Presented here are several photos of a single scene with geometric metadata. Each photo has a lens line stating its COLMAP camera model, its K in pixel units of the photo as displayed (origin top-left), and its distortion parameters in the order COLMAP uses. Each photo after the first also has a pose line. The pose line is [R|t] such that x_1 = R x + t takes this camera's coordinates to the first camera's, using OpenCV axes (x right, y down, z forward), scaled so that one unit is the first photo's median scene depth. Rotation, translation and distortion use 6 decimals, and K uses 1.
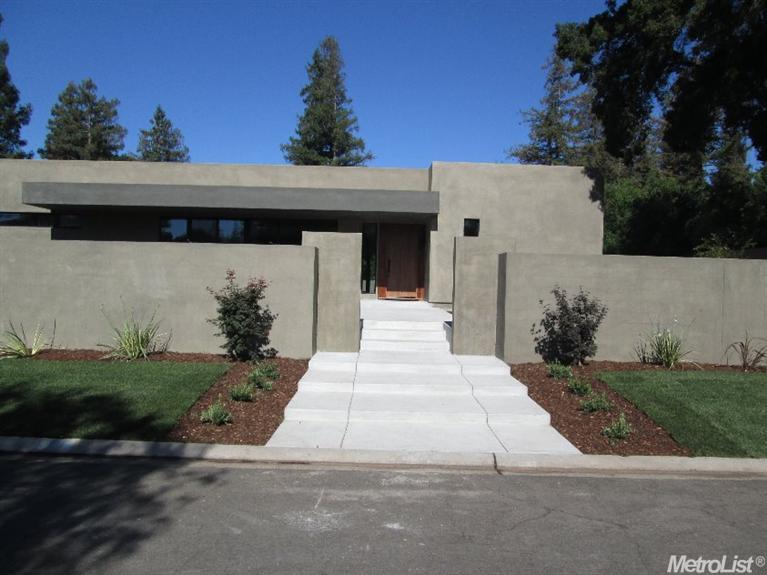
lens RADIAL K [[641.5, 0, 383.5], [0, 641.5, 287.5], [0, 0, 1]] dist [-0.038364, 0.011870]
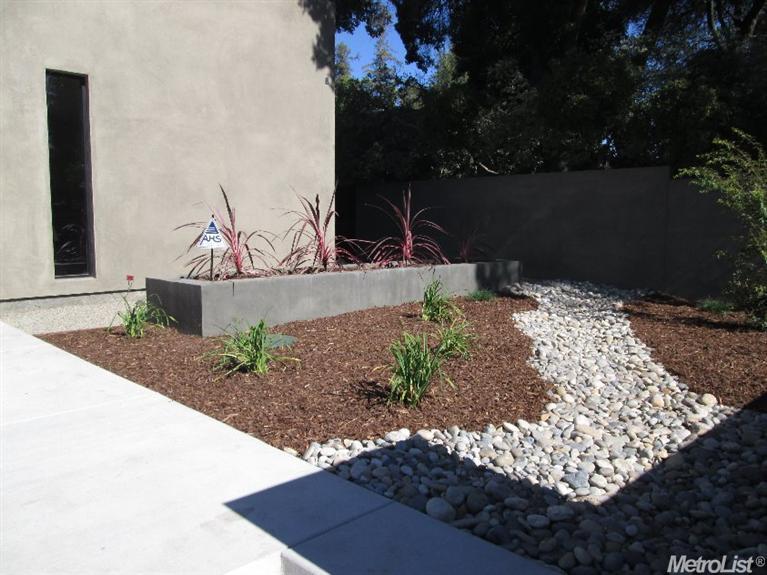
lens RADIAL K [[641.5, 0, 383.5], [0, 641.5, 287.5], [0, 0, 1]] dist [-0.038364, 0.011870]
pose [[0.715780, -0.094721, 0.691872, 0.000733], [0.019632, 0.993096, 0.115649, -0.020256], [-0.698049, -0.069196, 0.712698, 0.594799]]
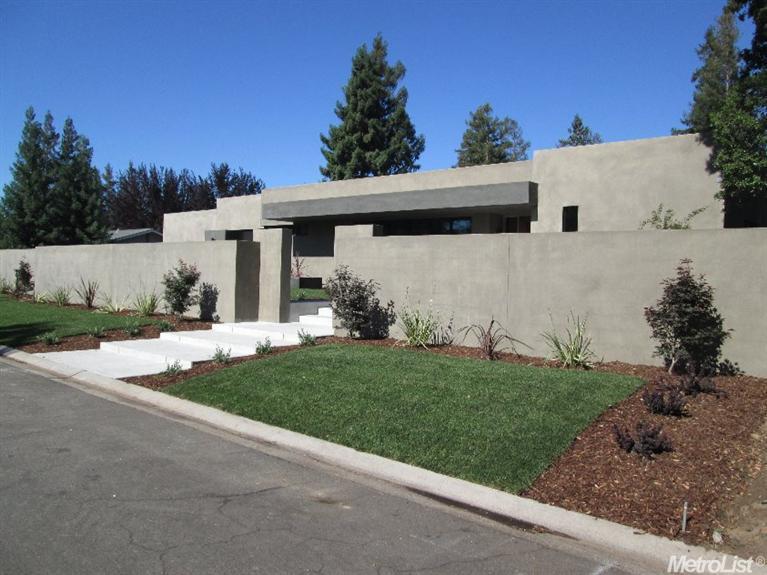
lens RADIAL K [[641.5, 0, 383.5], [0, 641.5, 287.5], [0, 0, 1]] dist [-0.038364, 0.011870]
pose [[0.750295, 0.007393, -0.661062, 0.553125], [-0.013342, 0.999903, -0.003961, 0.019991], [0.660969, 0.011792, 0.750321, 0.113521]]
